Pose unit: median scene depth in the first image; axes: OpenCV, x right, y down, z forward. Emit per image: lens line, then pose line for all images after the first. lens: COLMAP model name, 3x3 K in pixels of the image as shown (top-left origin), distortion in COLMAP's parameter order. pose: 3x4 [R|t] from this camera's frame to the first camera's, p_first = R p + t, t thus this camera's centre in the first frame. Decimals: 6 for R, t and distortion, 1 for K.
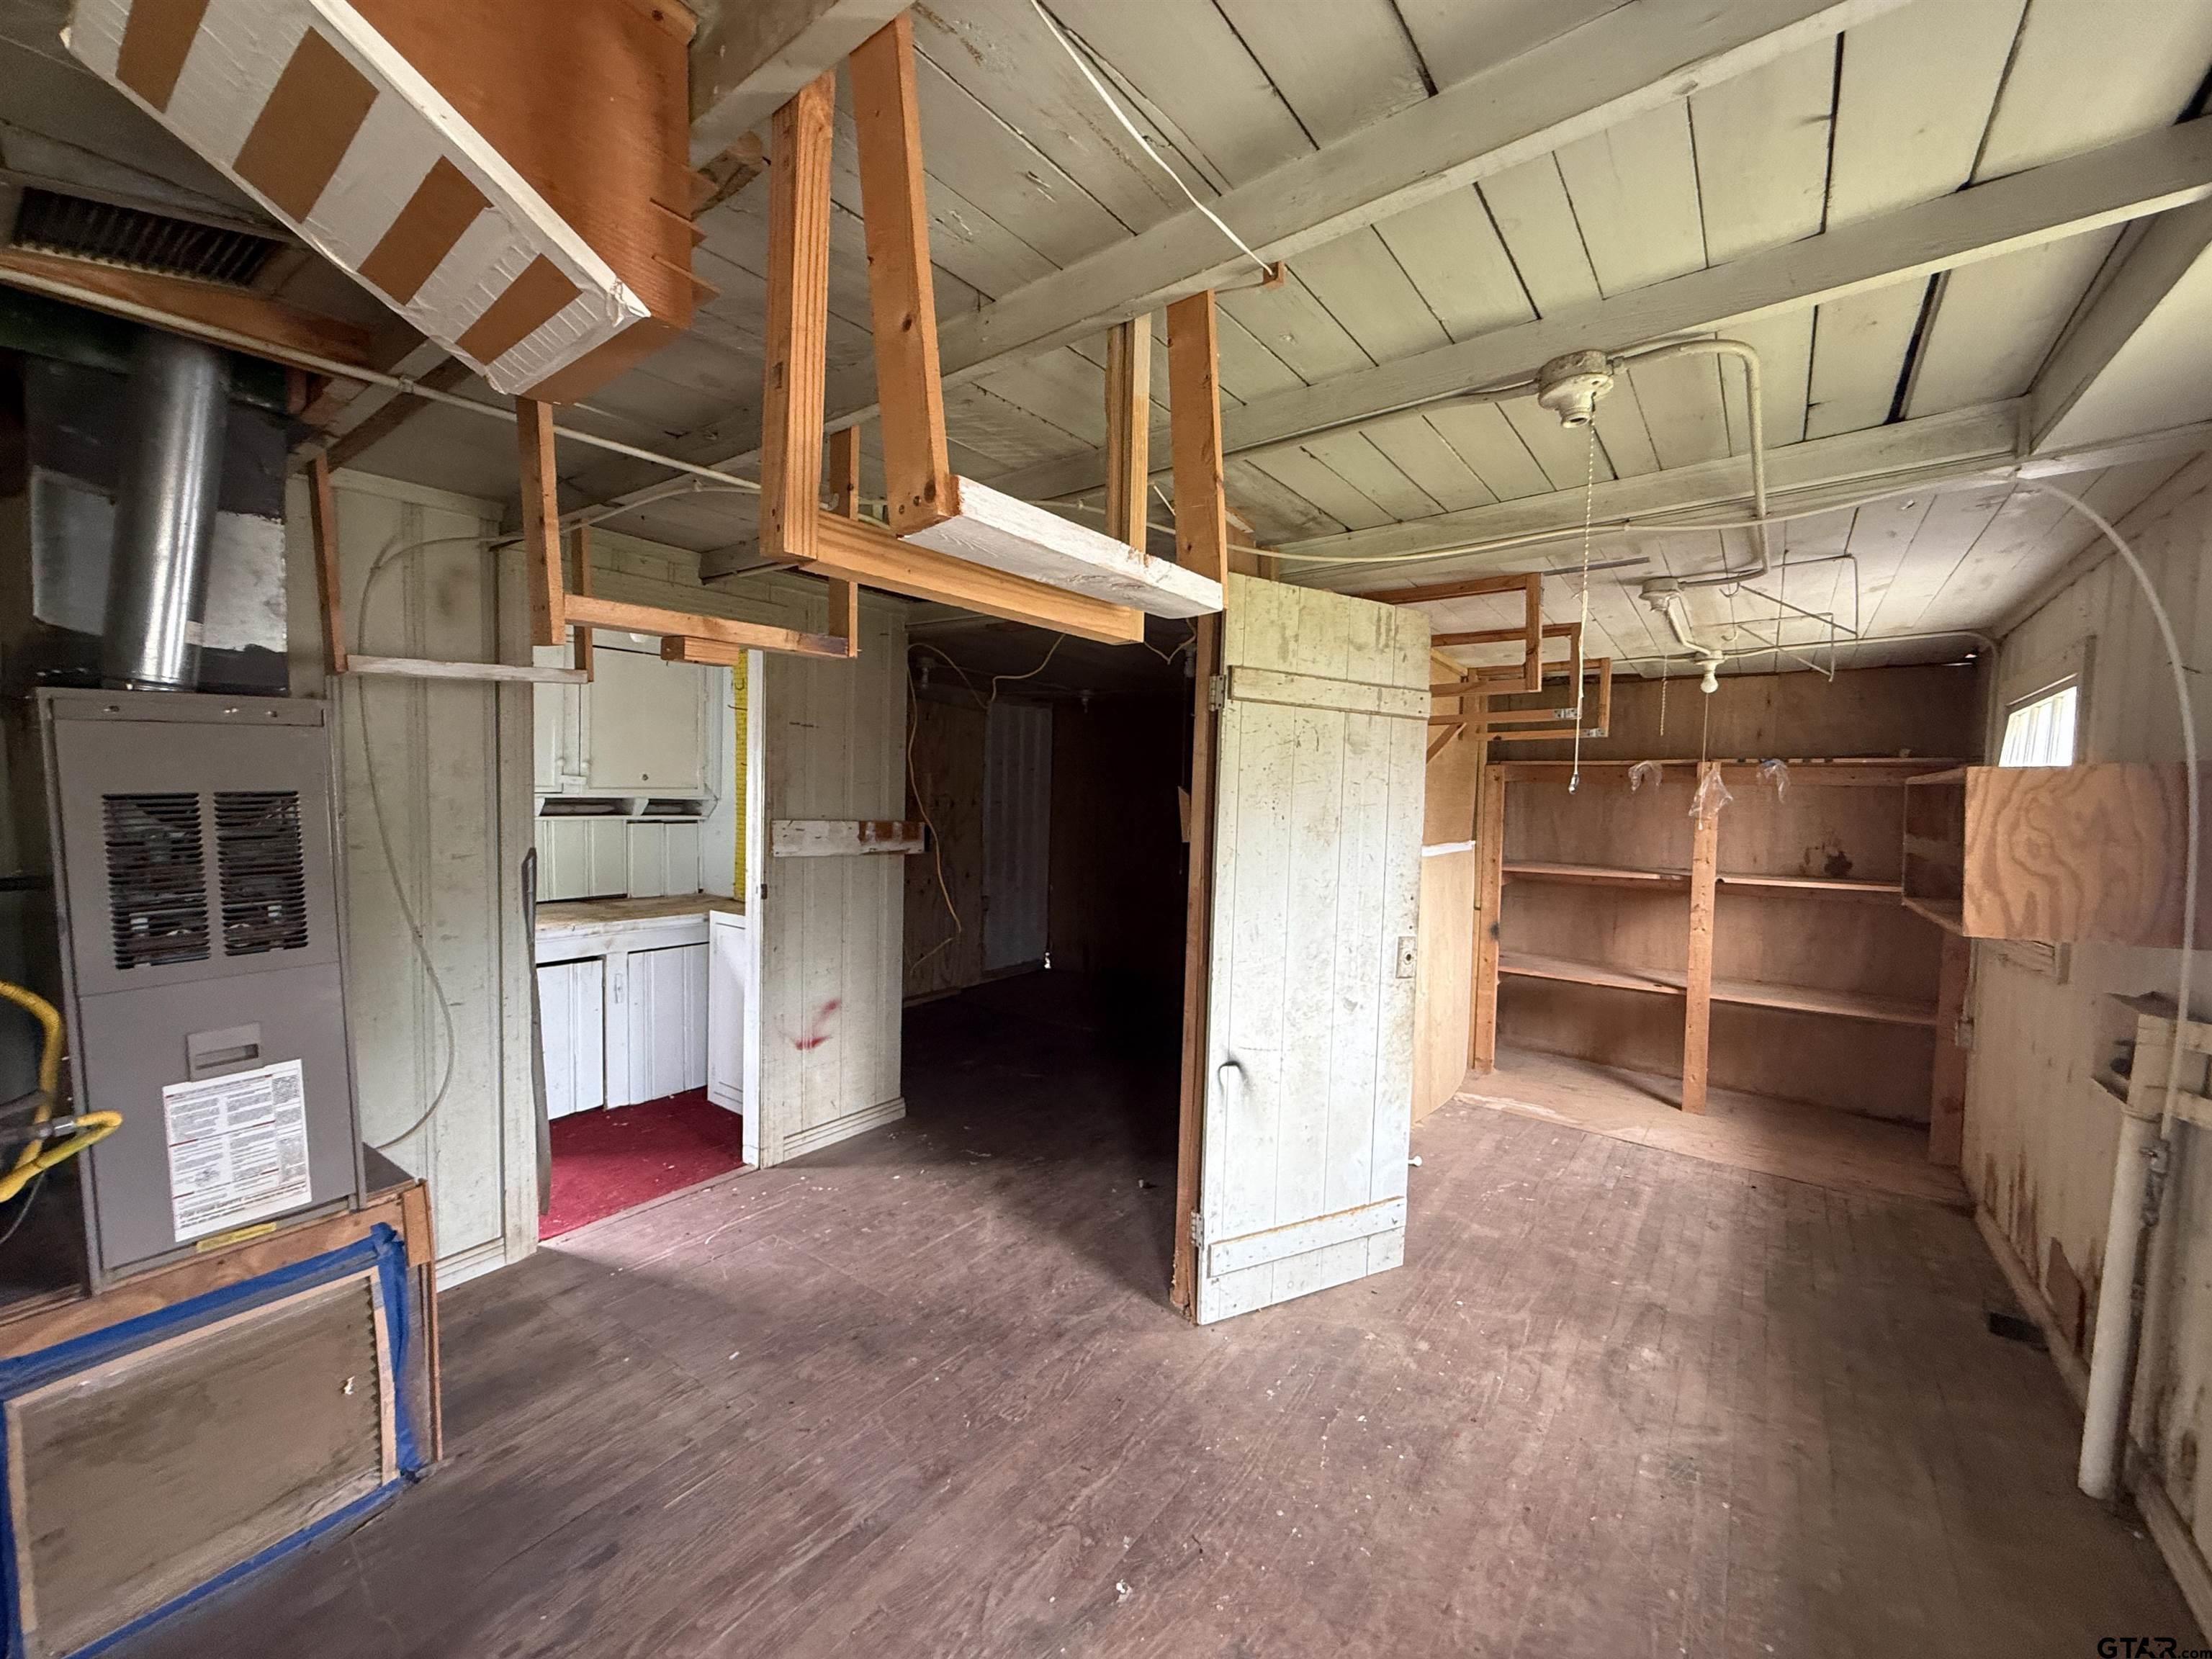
lens RADIAL K [[881.0, 0, 1102.8], [0, 881.0, 836.6], [0, 0, 1]] dist [-0.000634, 0.000435]
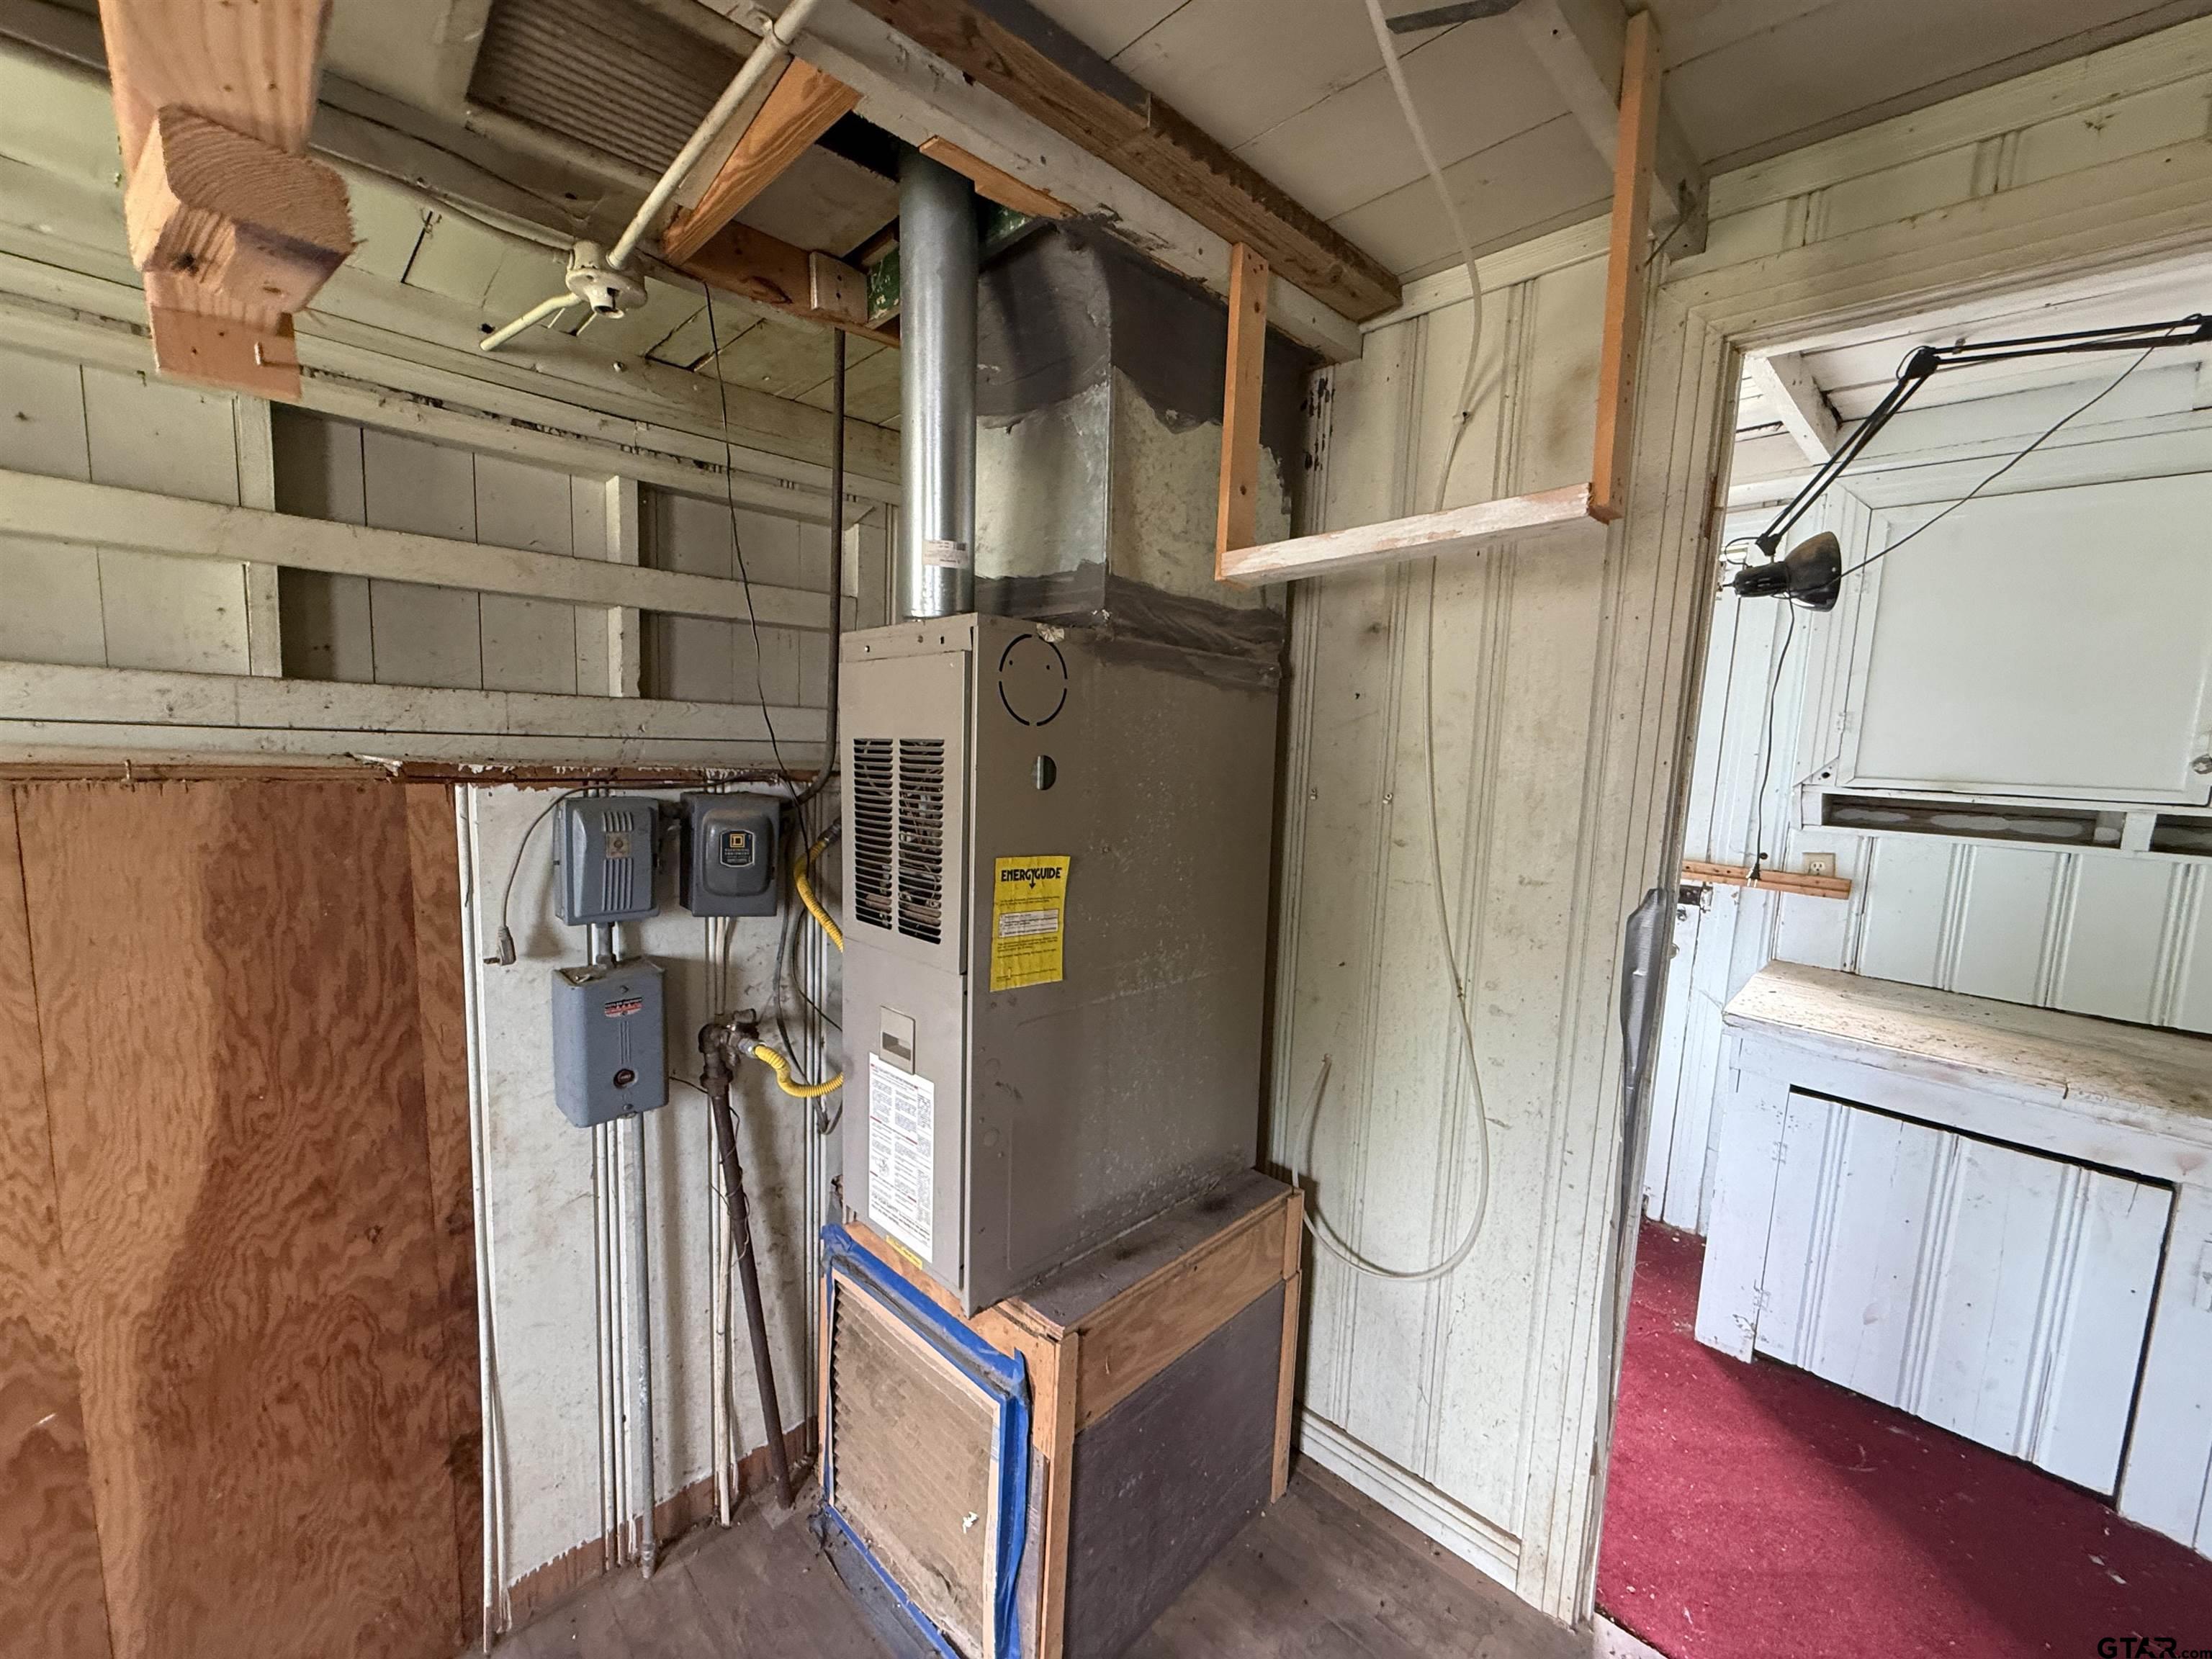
lens RADIAL K [[881.0, 0, 1100.8], [0, 881.0, 834.2], [0, 0, 1]] dist [-0.000634, 0.000435]
pose [[-0.150120, 0.087120, -0.984822, -0.120158], [-0.099432, 0.989729, 0.102711, -0.040821], [0.983655, 0.113342, -0.139915, 0.813891]]
